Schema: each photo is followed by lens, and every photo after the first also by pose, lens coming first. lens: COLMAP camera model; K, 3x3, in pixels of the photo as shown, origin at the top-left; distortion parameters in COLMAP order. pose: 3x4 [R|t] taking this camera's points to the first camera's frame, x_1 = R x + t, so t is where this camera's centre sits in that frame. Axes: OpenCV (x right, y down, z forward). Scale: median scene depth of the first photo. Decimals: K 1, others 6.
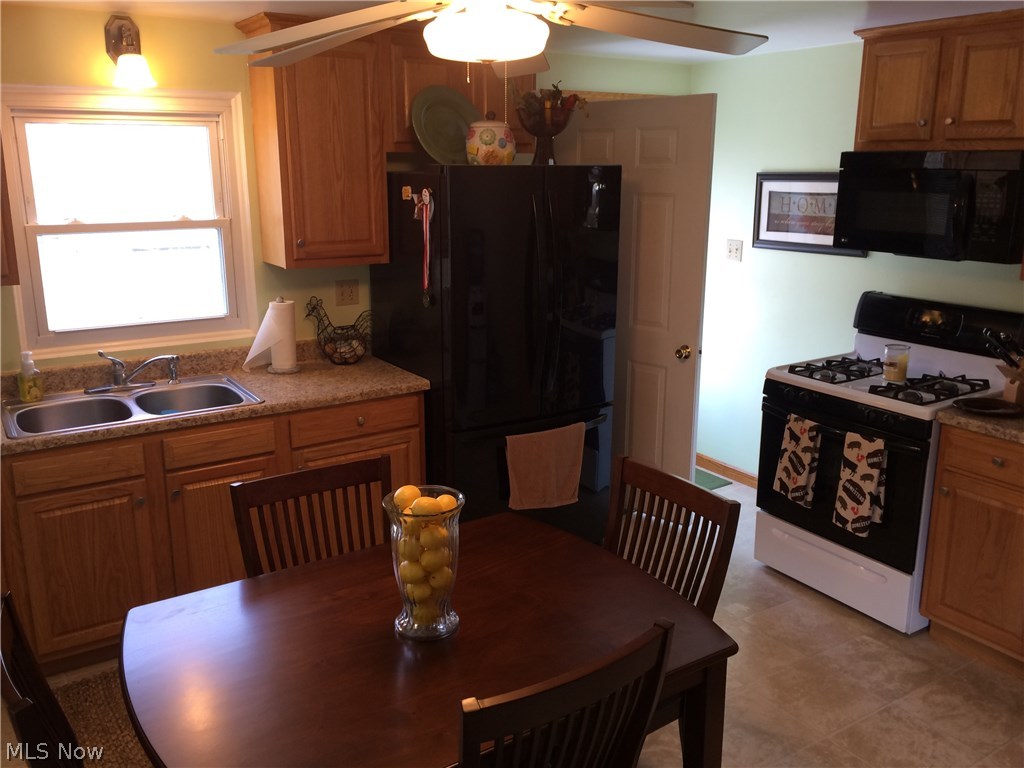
lens RADIAL K [[870.0, 0, 512.0], [0, 870.0, 384.0], [0, 0, 1]] dist [0.009147, -0.008351]
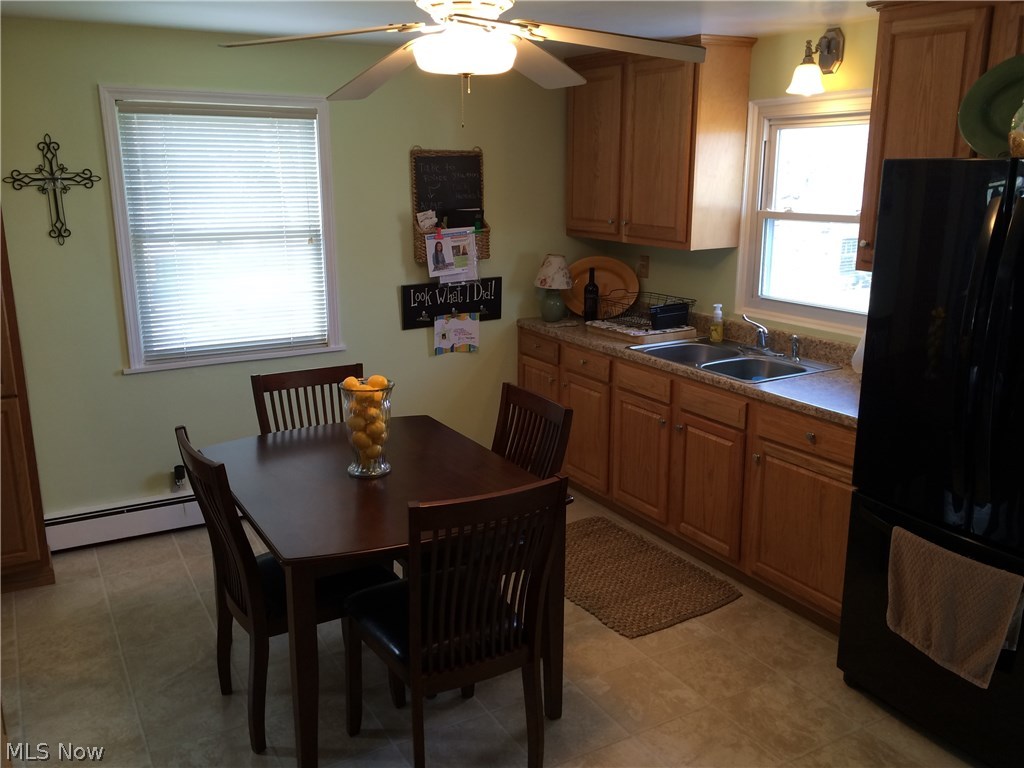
lens RADIAL K [[870.0, 0, 512.0], [0, 870.0, 384.0], [0, 0, 1]] dist [0.009147, -0.008351]
pose [[-0.053380, 0.240014, -0.969301, 0.740497], [-0.243957, 0.938137, 0.245733, -0.163963], [0.968316, 0.249585, 0.008475, 0.684119]]
